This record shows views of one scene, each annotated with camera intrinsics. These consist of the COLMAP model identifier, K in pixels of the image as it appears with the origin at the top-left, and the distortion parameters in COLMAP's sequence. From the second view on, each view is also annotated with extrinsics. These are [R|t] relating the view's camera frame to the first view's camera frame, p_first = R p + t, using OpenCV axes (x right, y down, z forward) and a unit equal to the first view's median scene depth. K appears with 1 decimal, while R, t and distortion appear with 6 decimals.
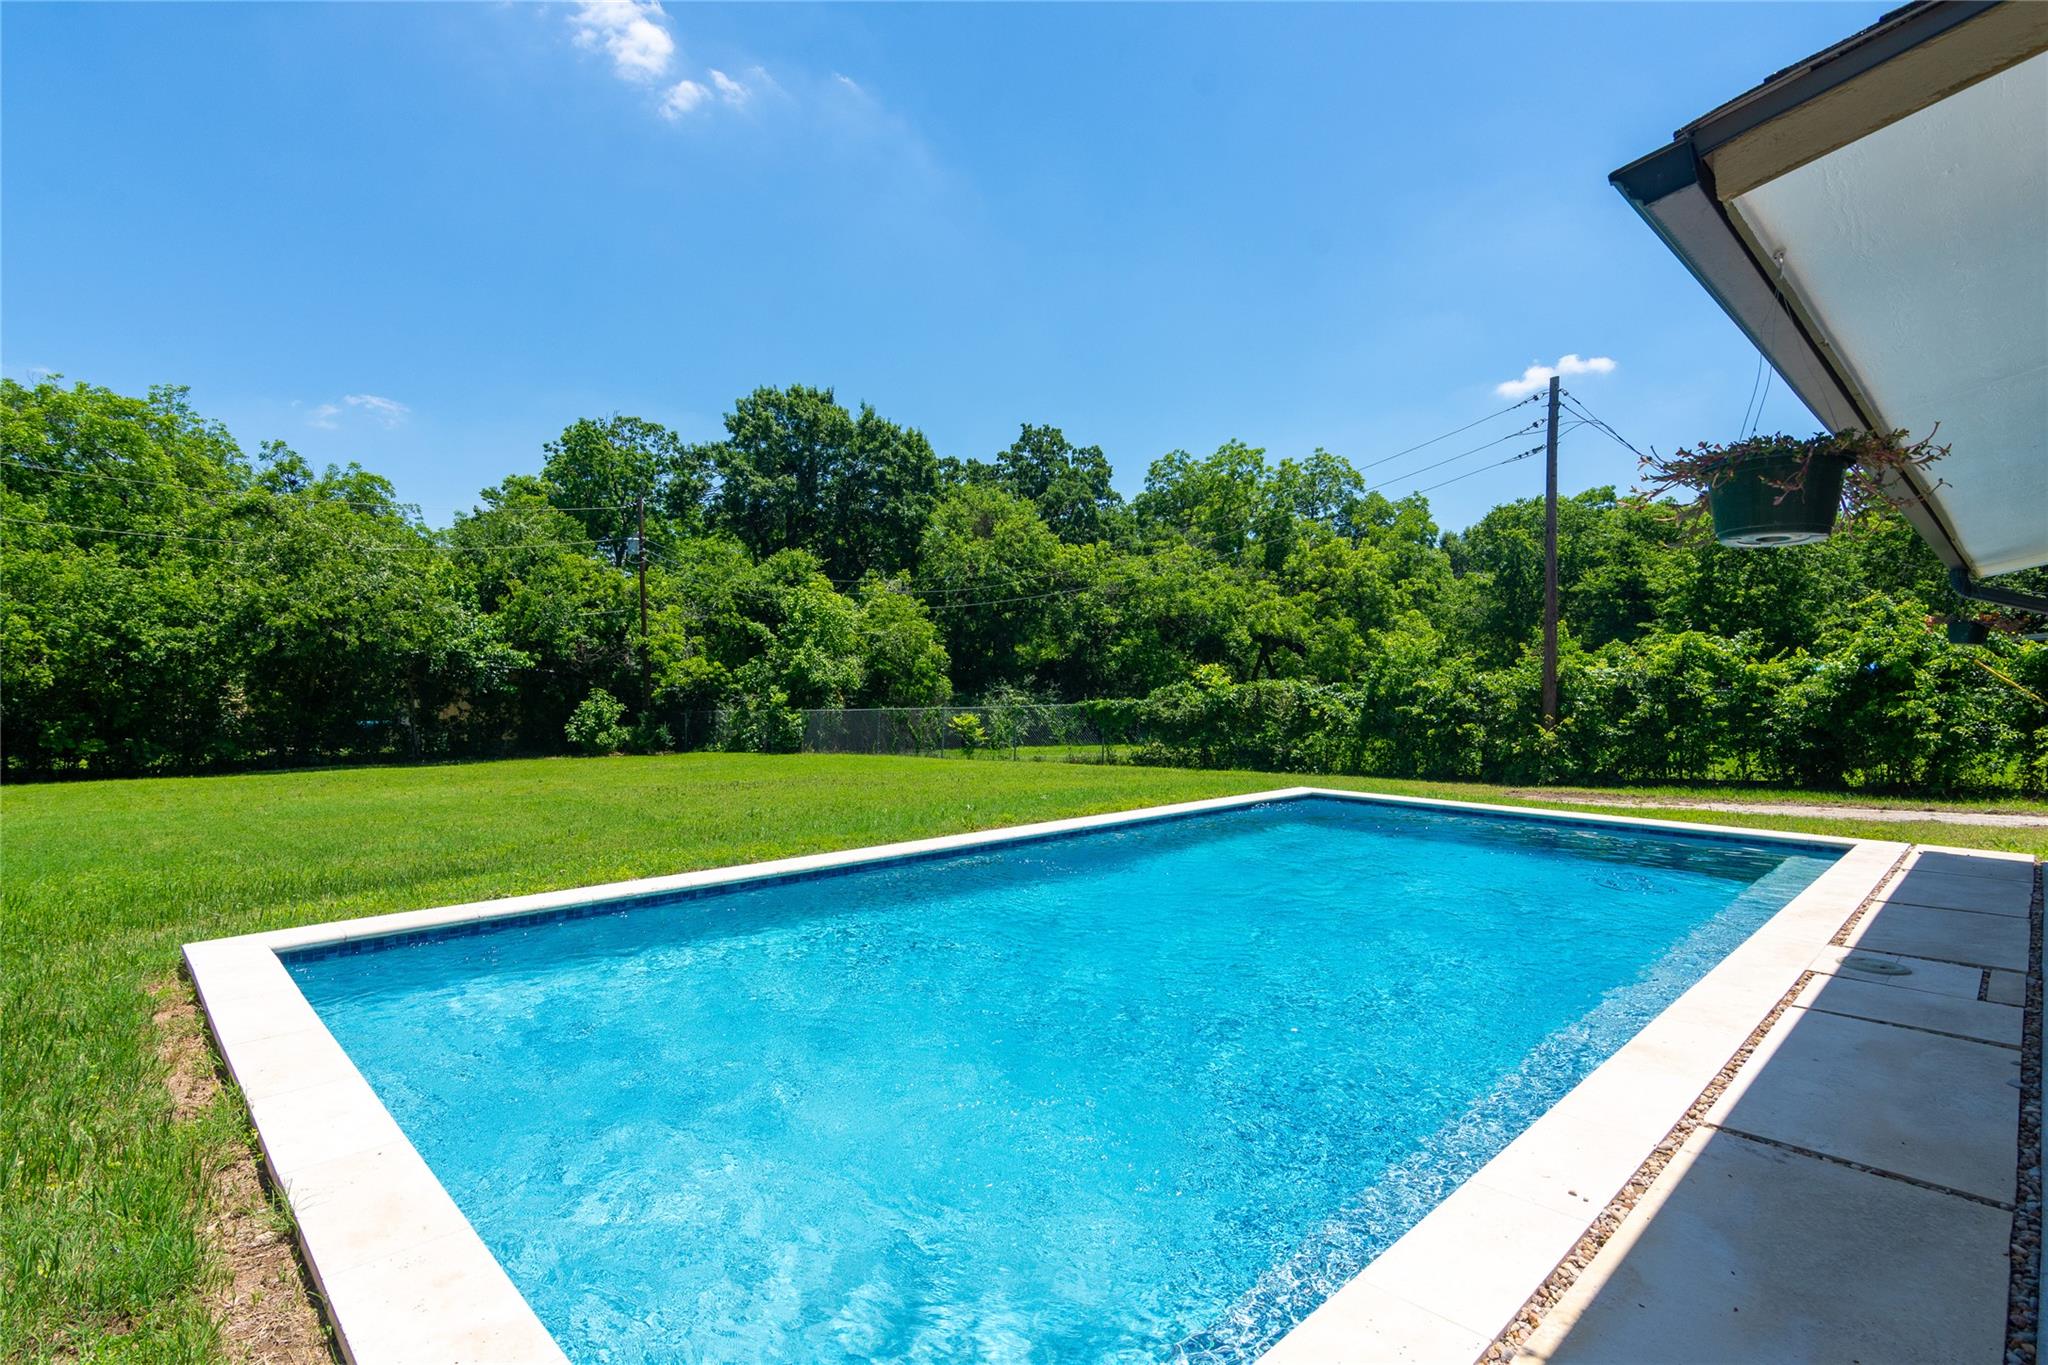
lens RADIAL K [[989.8, 0, 1018.4], [0, 989.8, 690.4], [0, 0, 1]] dist [-0.000619, 0.000806]
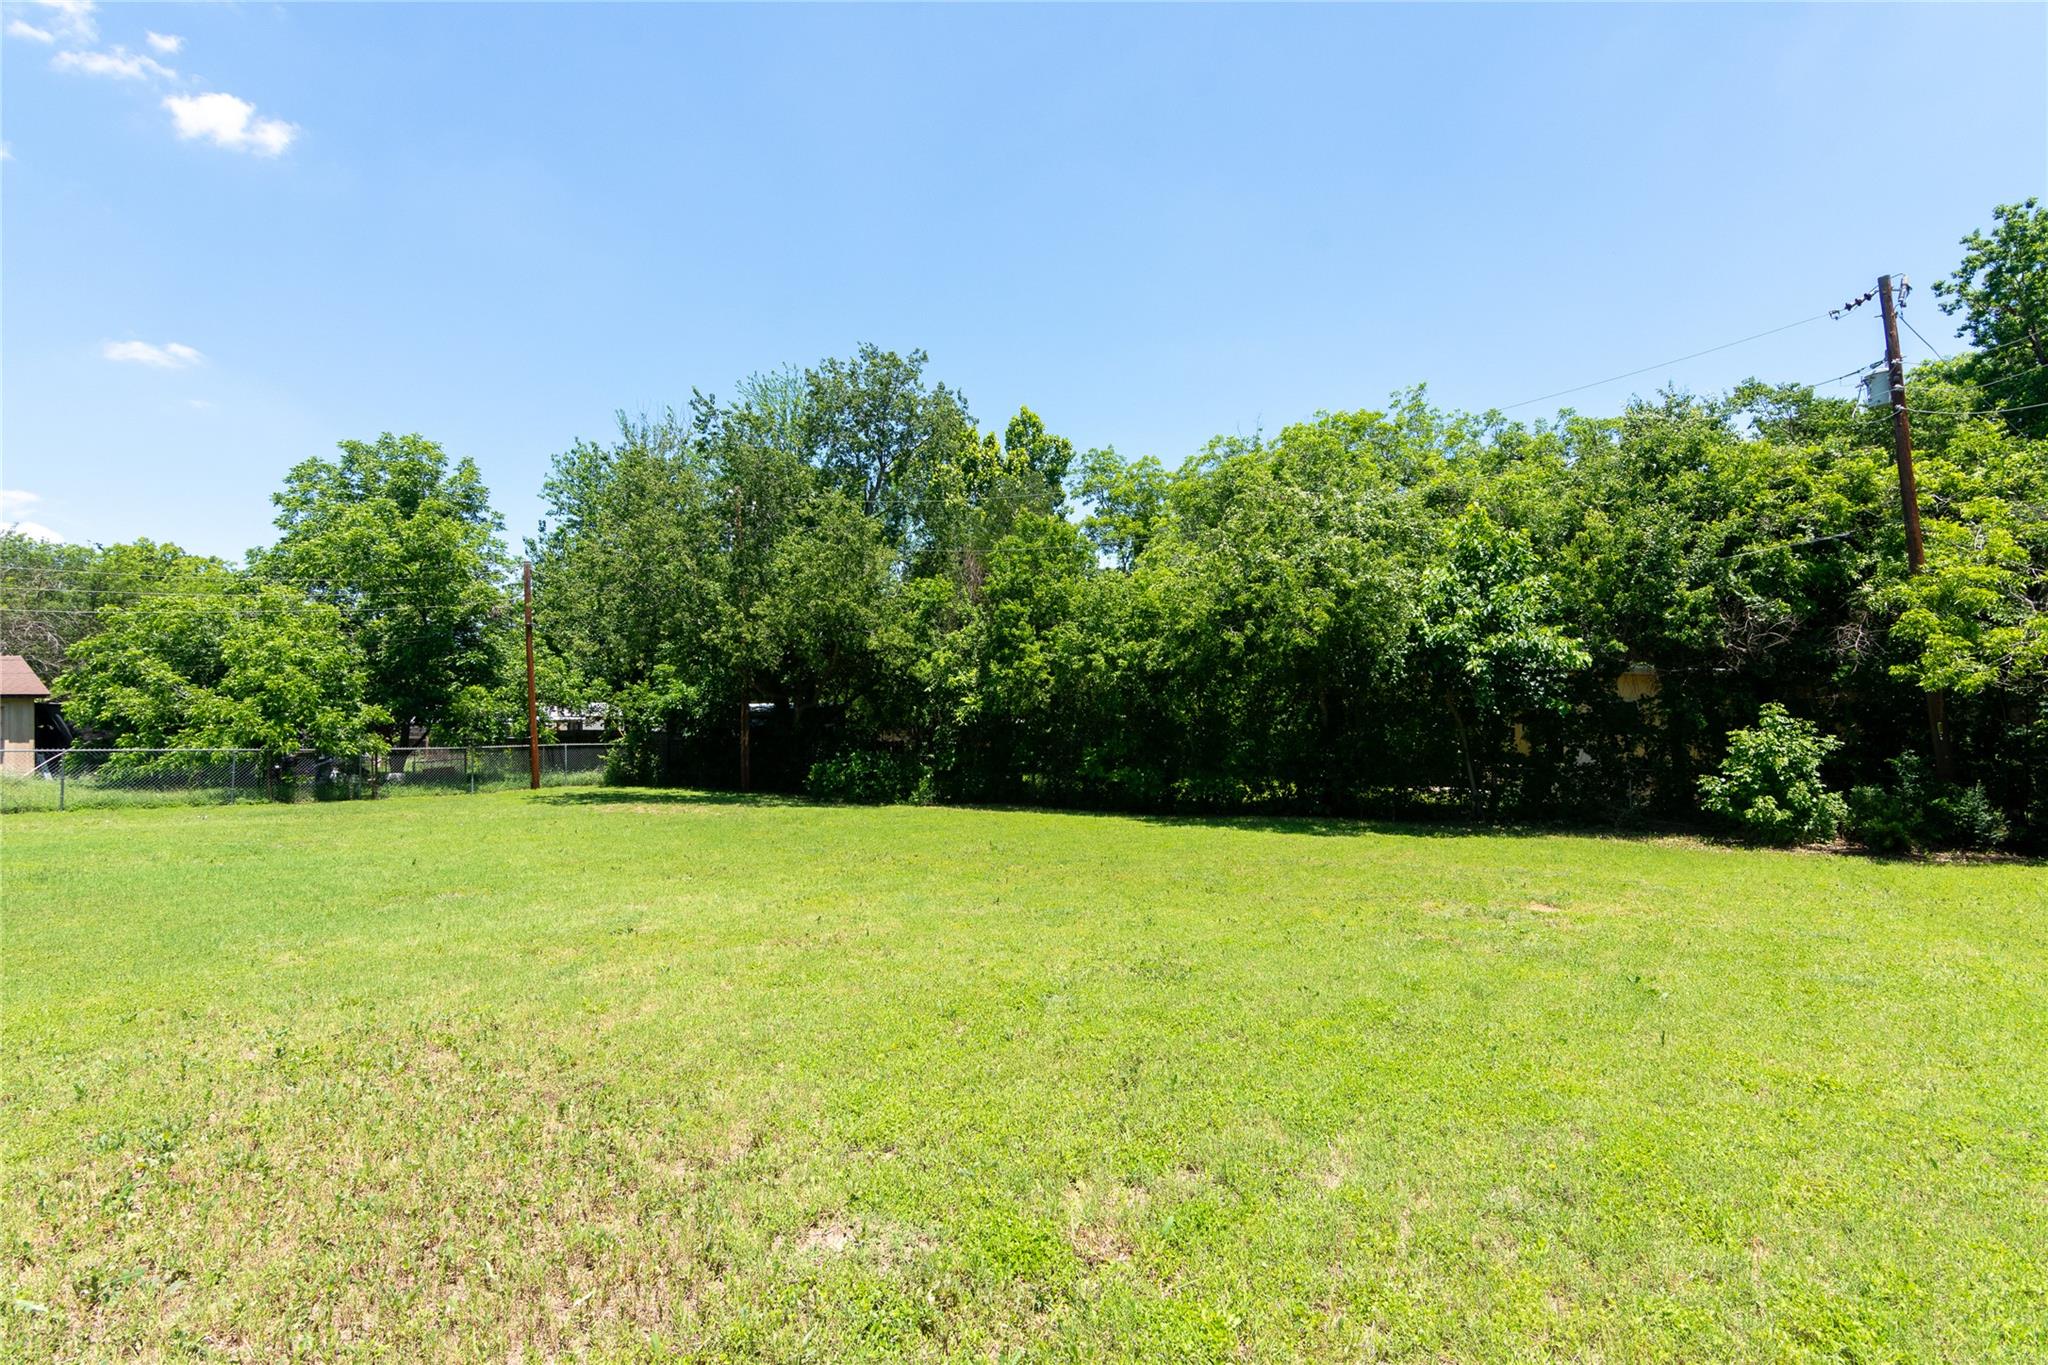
lens RADIAL K [[979.0, 0, 1019.2], [0, 979.0, 700.6], [0, 0, 1]] dist [0.001080, 0.002602]
pose [[0.175448, -0.020715, -0.984271, -0.023509], [0.013193, 0.999738, -0.018689, 0.001180], [0.984400, -0.009706, 0.175676, 0.531399]]
